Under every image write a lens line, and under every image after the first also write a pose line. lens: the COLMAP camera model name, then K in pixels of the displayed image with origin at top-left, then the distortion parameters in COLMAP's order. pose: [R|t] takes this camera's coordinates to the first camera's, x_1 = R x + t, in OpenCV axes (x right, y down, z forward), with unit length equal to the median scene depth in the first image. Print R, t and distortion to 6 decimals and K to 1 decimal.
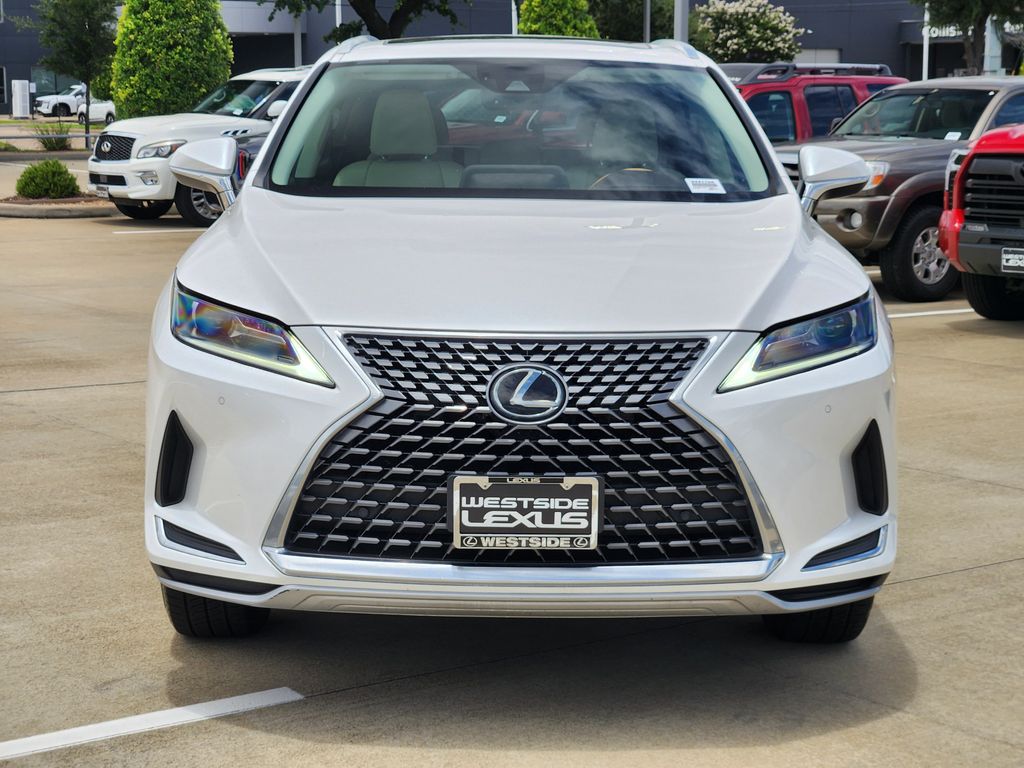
lens RADIAL K [[1936.3, 0, 513.8], [0, 1936.3, 390.0], [0, 0, 1]] dist [-0.006250, 0.000000]
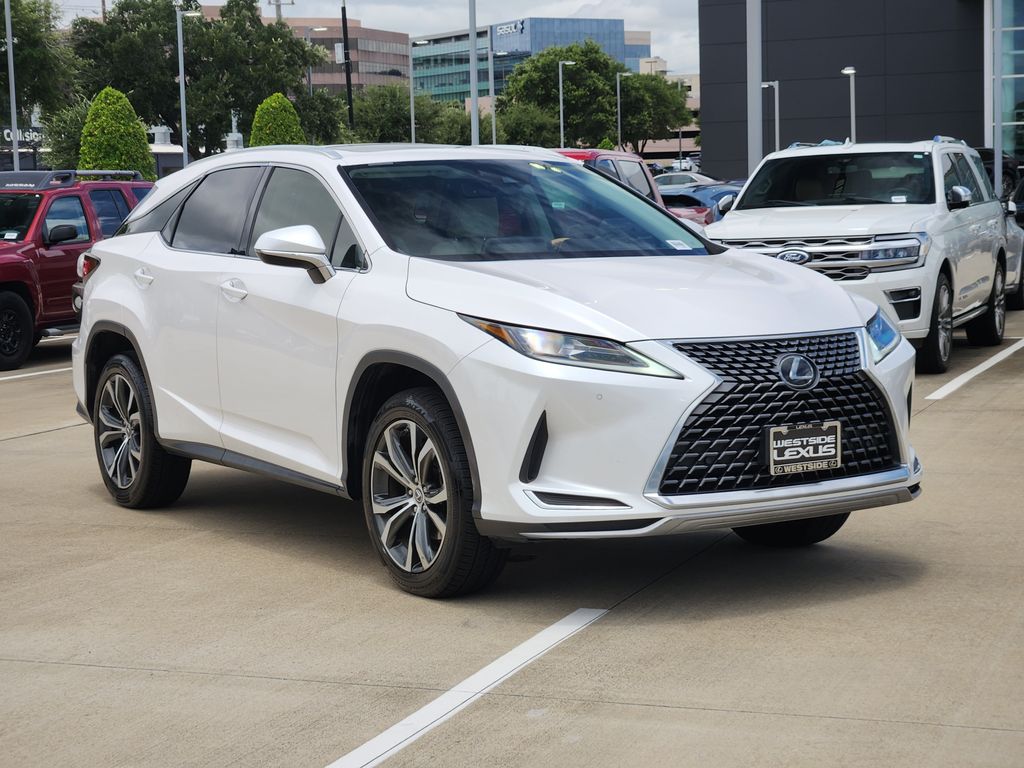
lens RADIAL K [[1936.3, 0, 517.2], [0, 1936.3, 381.5], [0, 0, 1]] dist [-0.006250, 0.000000]
pose [[0.830190, -0.075895, 0.552290, -1.039705], [0.104489, 0.994316, -0.020429, 0.018093], [-0.547601, 0.074668, 0.833401, -0.172899]]
